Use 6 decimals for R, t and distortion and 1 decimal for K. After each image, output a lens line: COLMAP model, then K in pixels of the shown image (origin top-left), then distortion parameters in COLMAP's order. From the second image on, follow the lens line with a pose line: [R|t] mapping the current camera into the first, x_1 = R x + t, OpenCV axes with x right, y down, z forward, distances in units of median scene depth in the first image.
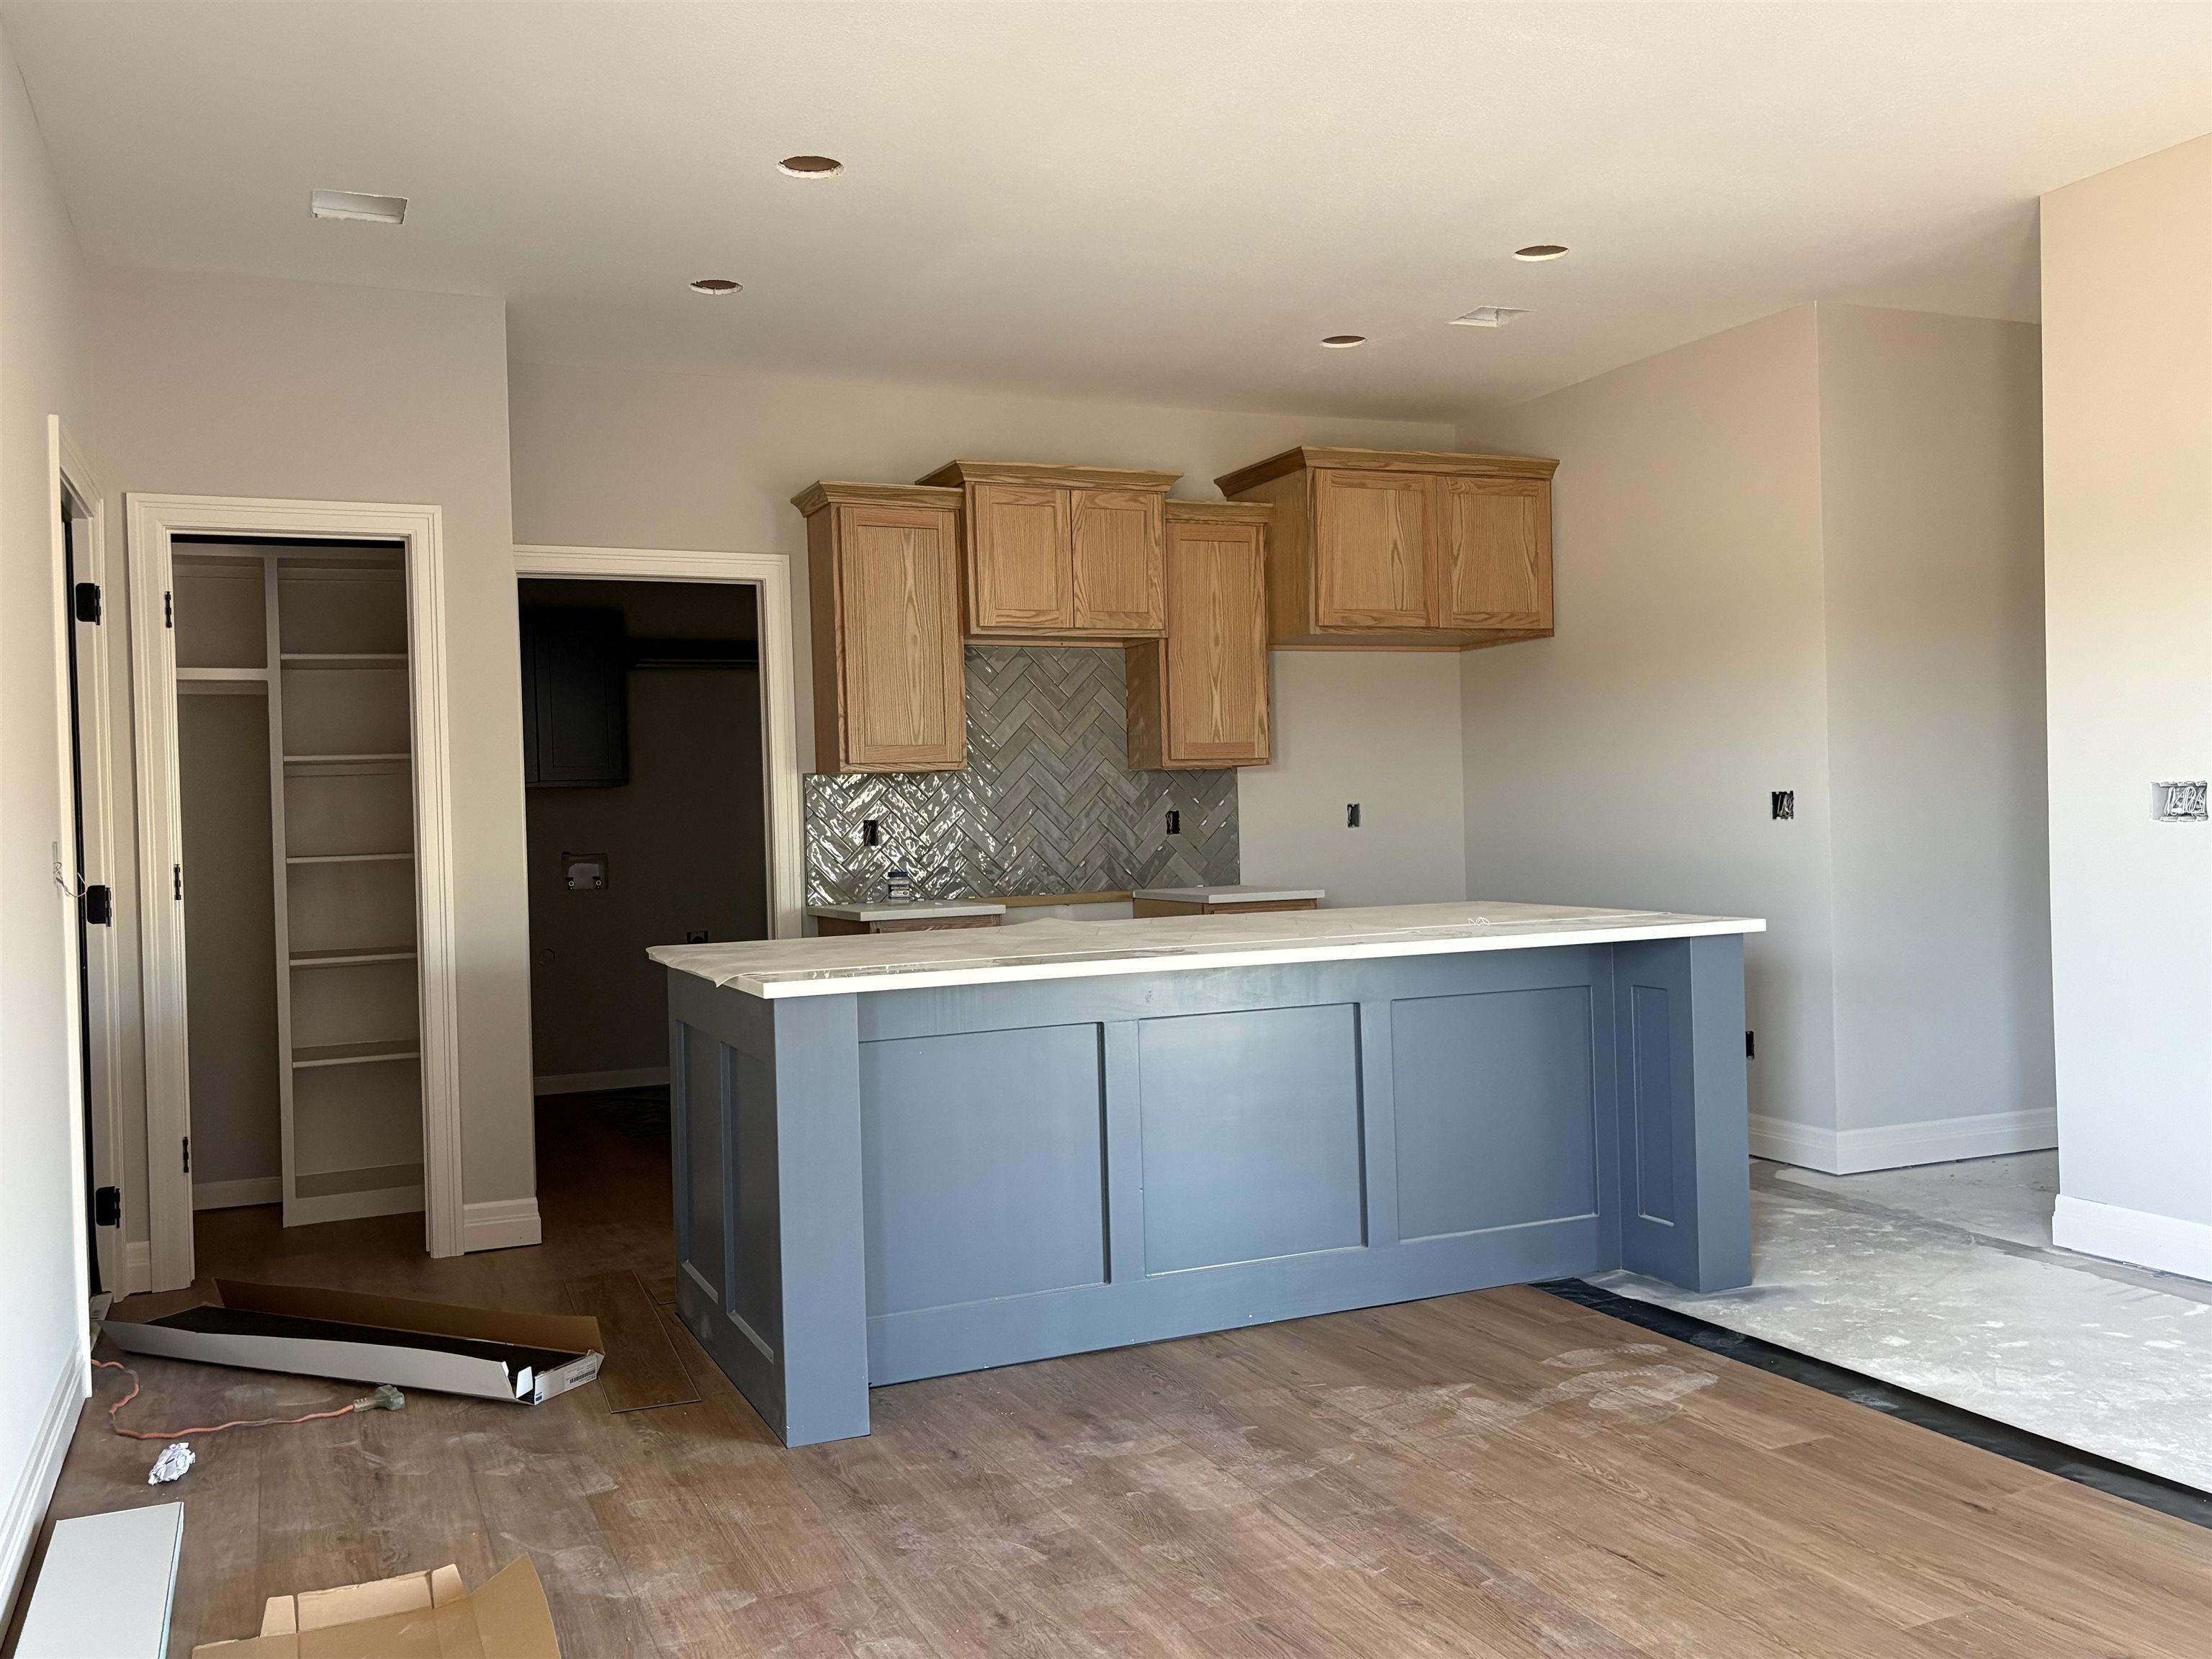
lens RADIAL K [[1835.4, 0, 1097.0], [0, 1835.4, 839.9], [0, 0, 1]] dist [0.050760, -0.037322]
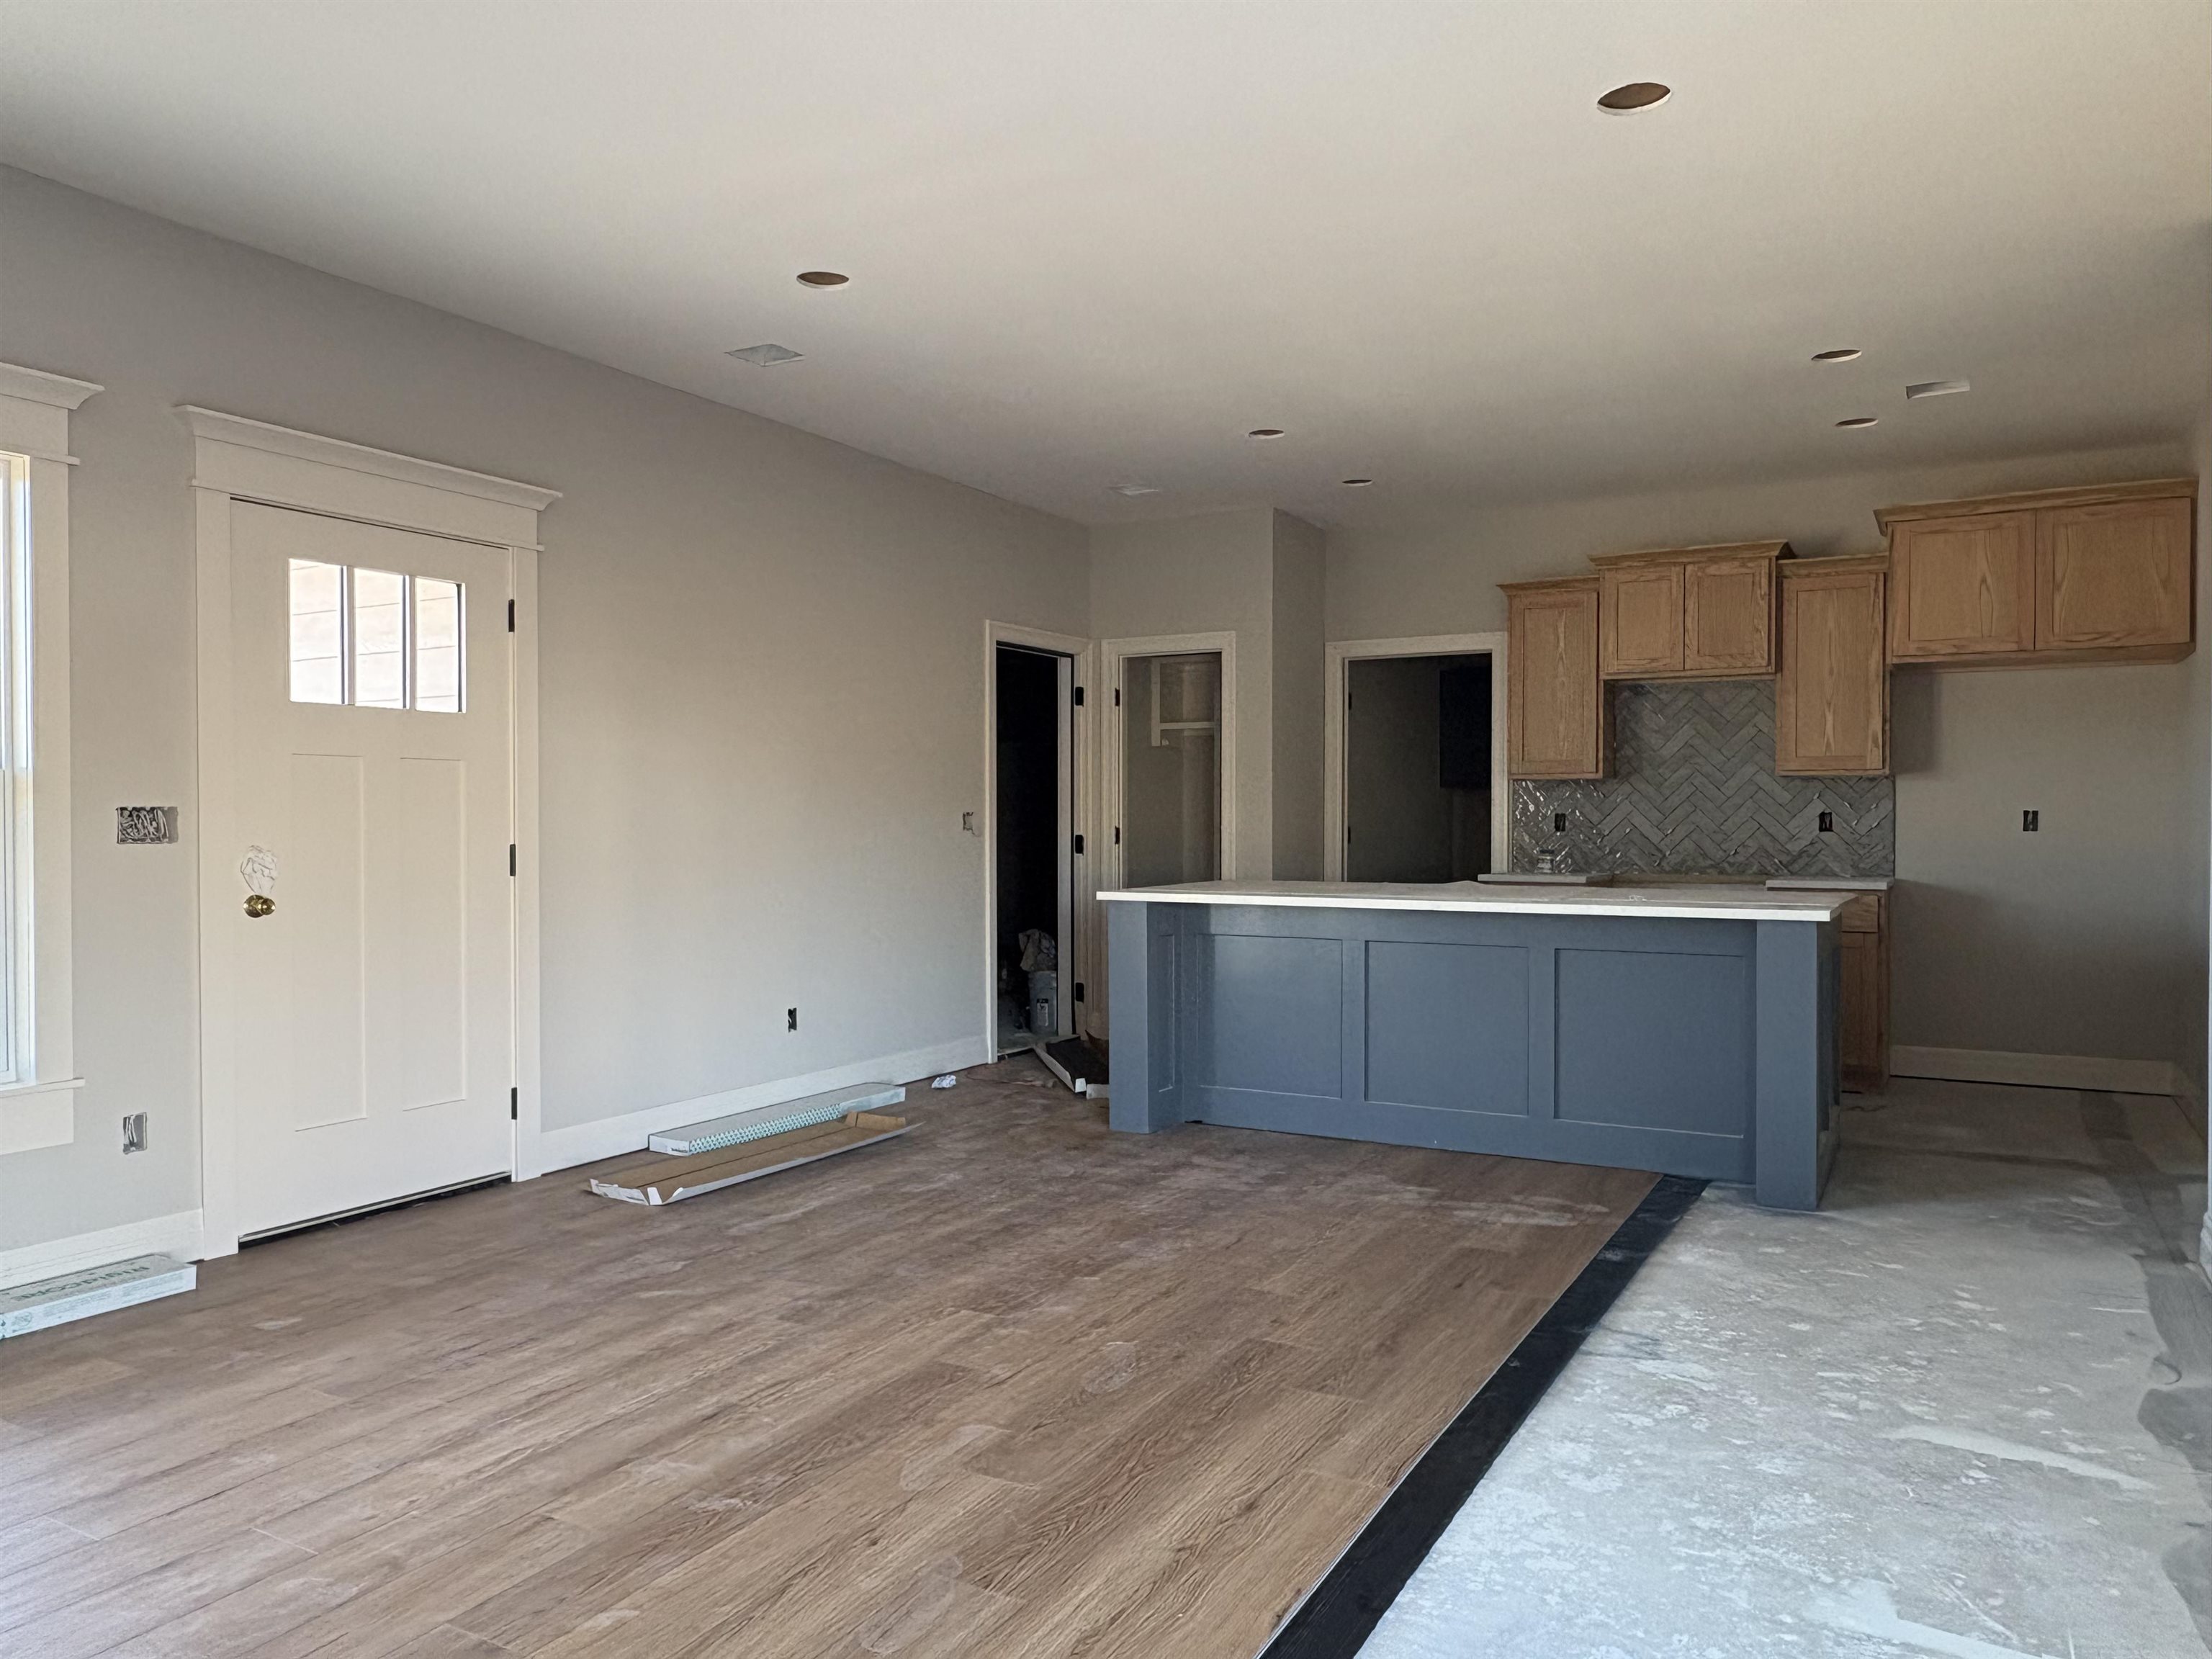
lens RADIAL K [[1520.1, 0, 1089.2], [0, 1520.1, 833.4], [0, 0, 1]] dist [0.013176, -0.004374]
pose [[0.592081, 0.036186, -0.805065, 0.702890], [-0.029349, 0.999297, 0.023331, -0.013698], [0.805344, 0.009813, 0.592727, 0.016927]]
